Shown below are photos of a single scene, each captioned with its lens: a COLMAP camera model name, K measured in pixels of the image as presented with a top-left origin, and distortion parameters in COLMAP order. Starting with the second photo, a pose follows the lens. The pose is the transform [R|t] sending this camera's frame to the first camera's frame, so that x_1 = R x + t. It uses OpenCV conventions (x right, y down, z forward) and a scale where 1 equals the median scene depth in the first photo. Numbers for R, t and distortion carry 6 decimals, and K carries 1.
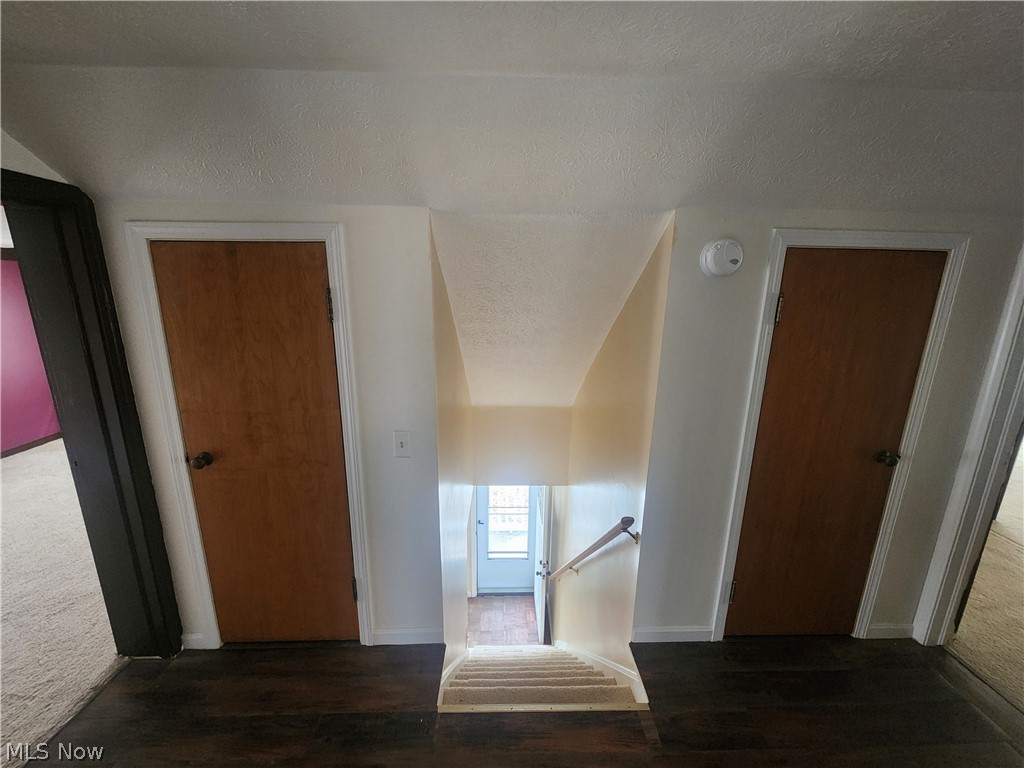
lens RADIAL K [[417.9, 0, 514.1], [0, 417.9, 385.5], [0, 0, 1]] dist [-0.001113, 0.000005]
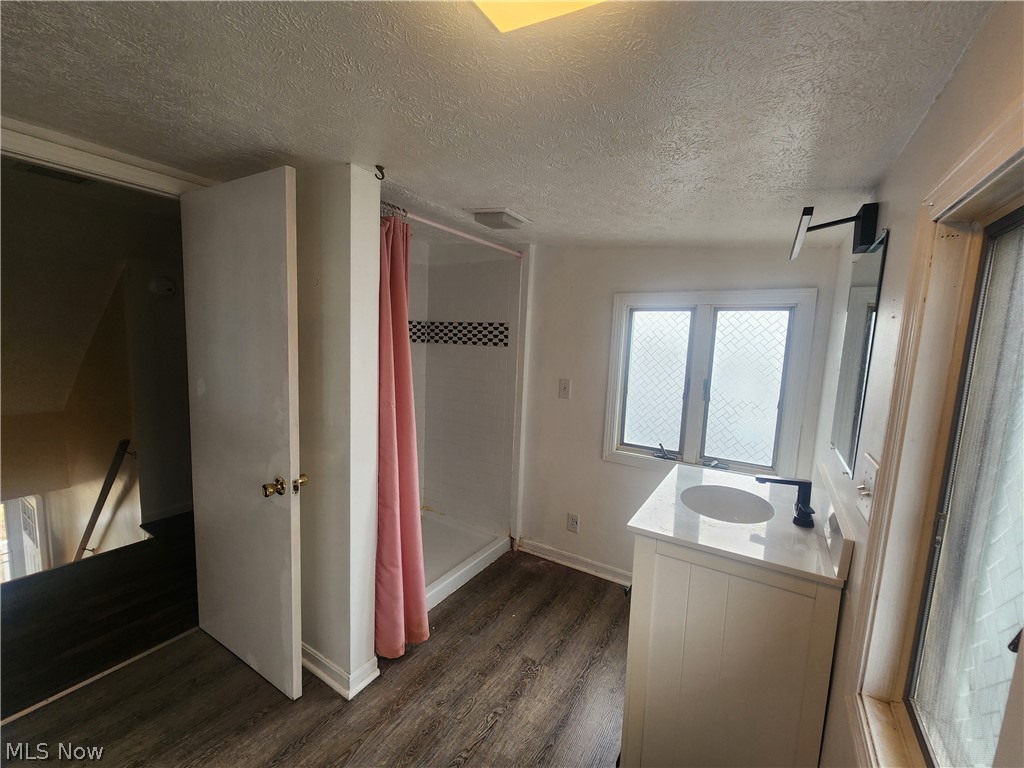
lens RADIAL K [[417.9, 0, 515.8], [0, 417.9, 388.7], [0, 0, 1]] dist [-0.001113, 0.000005]
pose [[0.547667, -0.084018, 0.832467, -0.276226], [0.161447, 0.986859, -0.006613, 0.456202], [-0.820973, 0.138021, 0.554035, -1.421112]]
